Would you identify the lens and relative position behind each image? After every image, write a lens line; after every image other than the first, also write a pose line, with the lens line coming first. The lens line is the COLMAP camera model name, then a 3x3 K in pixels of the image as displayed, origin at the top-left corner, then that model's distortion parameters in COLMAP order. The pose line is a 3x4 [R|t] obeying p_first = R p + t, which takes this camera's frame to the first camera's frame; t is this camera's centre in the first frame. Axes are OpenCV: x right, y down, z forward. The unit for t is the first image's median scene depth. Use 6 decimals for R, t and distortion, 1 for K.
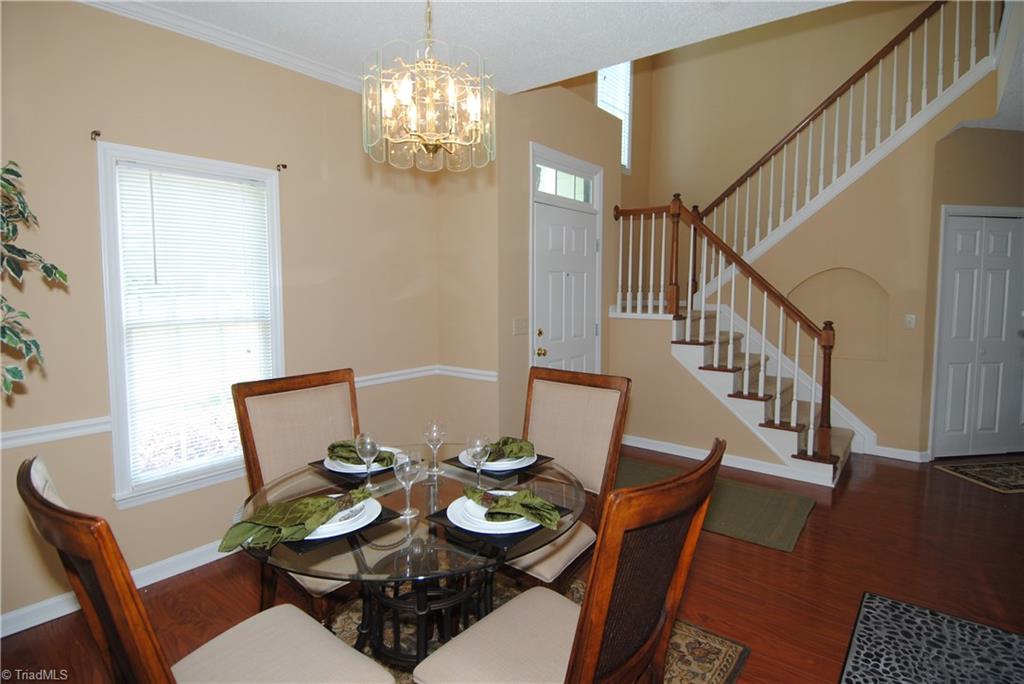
lens RADIAL K [[532.3, 0, 518.8], [0, 532.3, 325.7], [0, 0, 1]] dist [0.041627, -0.045381]
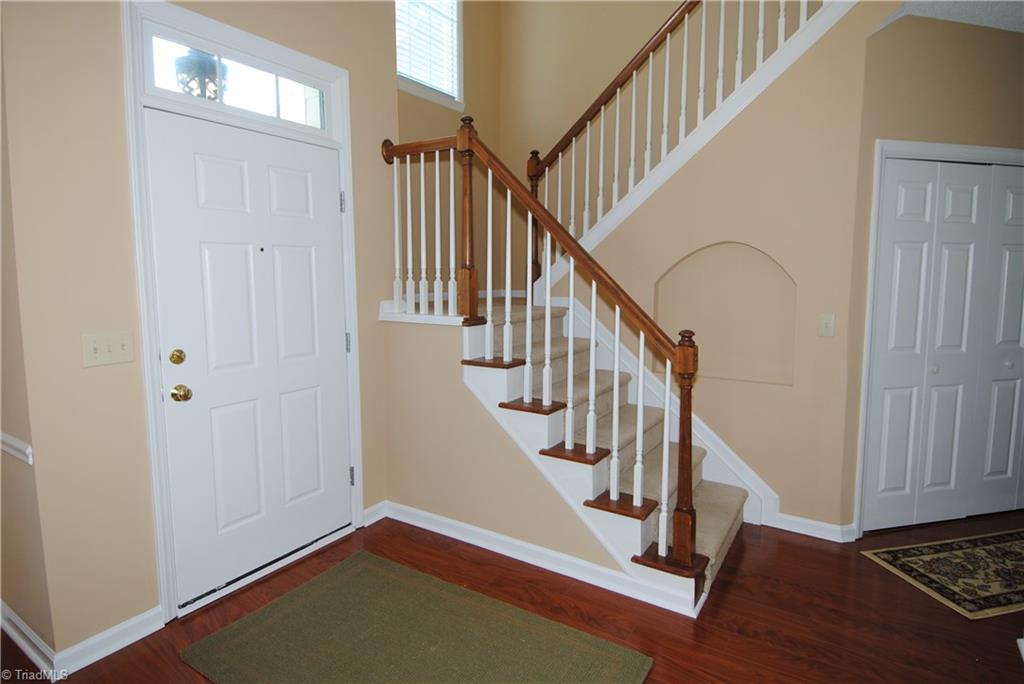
lens RADIAL K [[557.4, 0, 515.8], [0, 557.4, 326.0], [0, 0, 1]] dist [0.048486, -0.051104]
pose [[0.995348, -0.011023, 0.095708, 0.291581], [0.008692, 0.999656, 0.024743, -0.025914], [-0.095948, -0.023796, 0.995102, 0.363665]]
